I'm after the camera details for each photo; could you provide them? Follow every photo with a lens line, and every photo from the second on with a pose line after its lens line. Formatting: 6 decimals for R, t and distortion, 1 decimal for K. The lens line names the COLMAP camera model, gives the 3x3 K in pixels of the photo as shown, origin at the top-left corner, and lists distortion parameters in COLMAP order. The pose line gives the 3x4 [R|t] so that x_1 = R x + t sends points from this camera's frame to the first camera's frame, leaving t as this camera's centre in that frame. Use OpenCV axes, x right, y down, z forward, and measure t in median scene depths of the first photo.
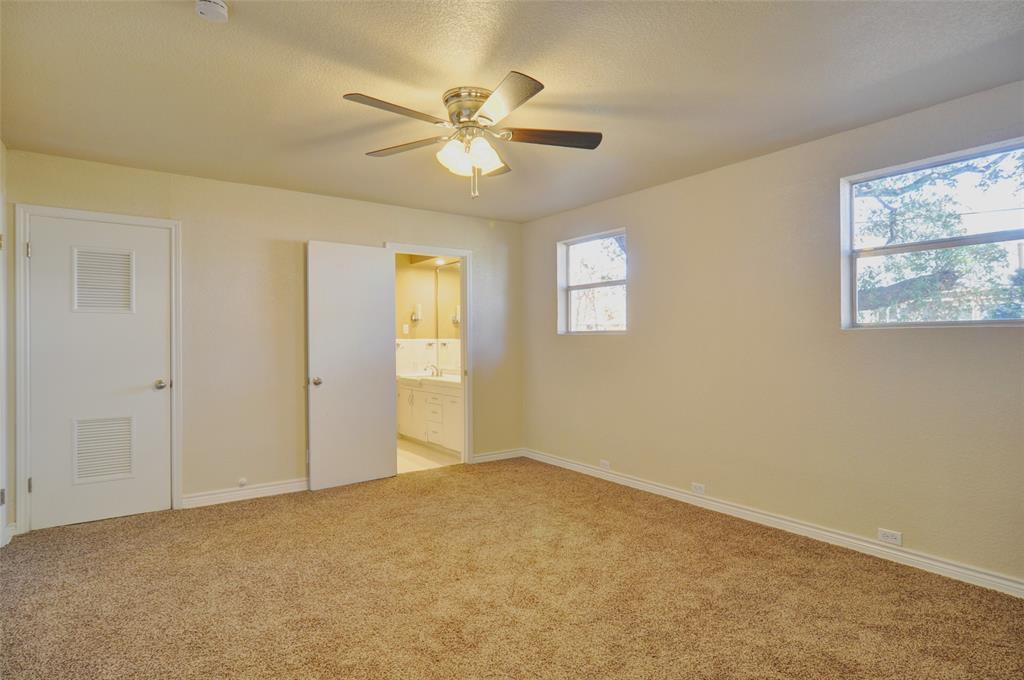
lens RADIAL K [[548.2, 0, 511.5], [0, 548.2, 339.7], [0, 0, 1]] dist [-0.019277, 0.011185]
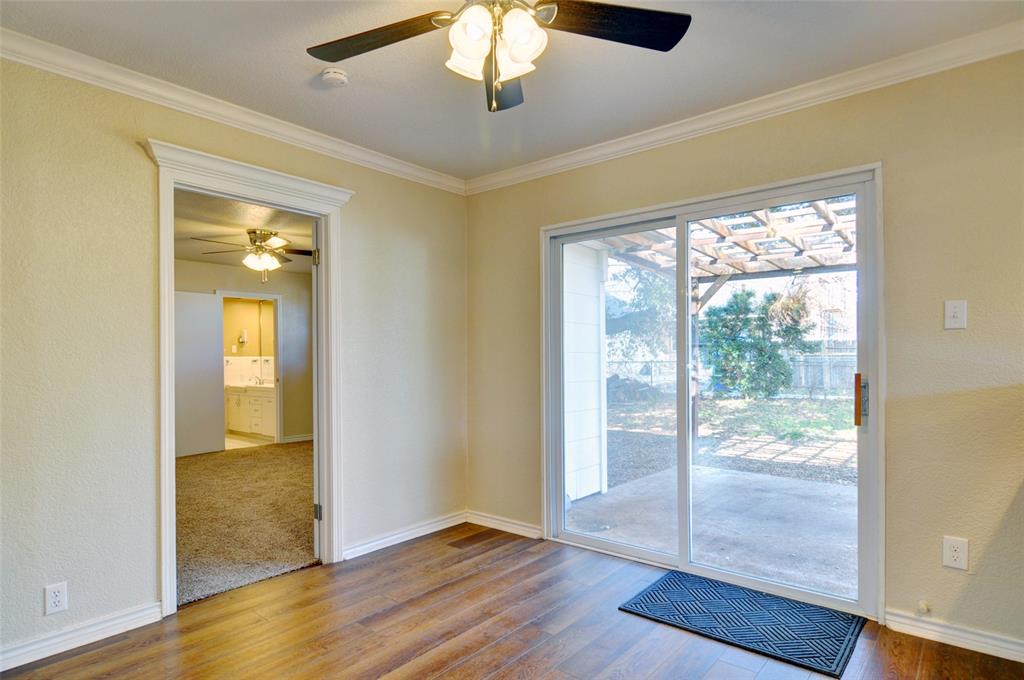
lens RADIAL K [[548.2, 0, 502.8], [0, 548.2, 359.4], [0, 0, 1]] dist [-0.019277, 0.011185]
pose [[0.968231, -0.004103, 0.250025, 0.137569], [0.002859, 0.999982, 0.005338, -0.000137], [-0.250042, -0.004453, 0.968225, -0.562794]]
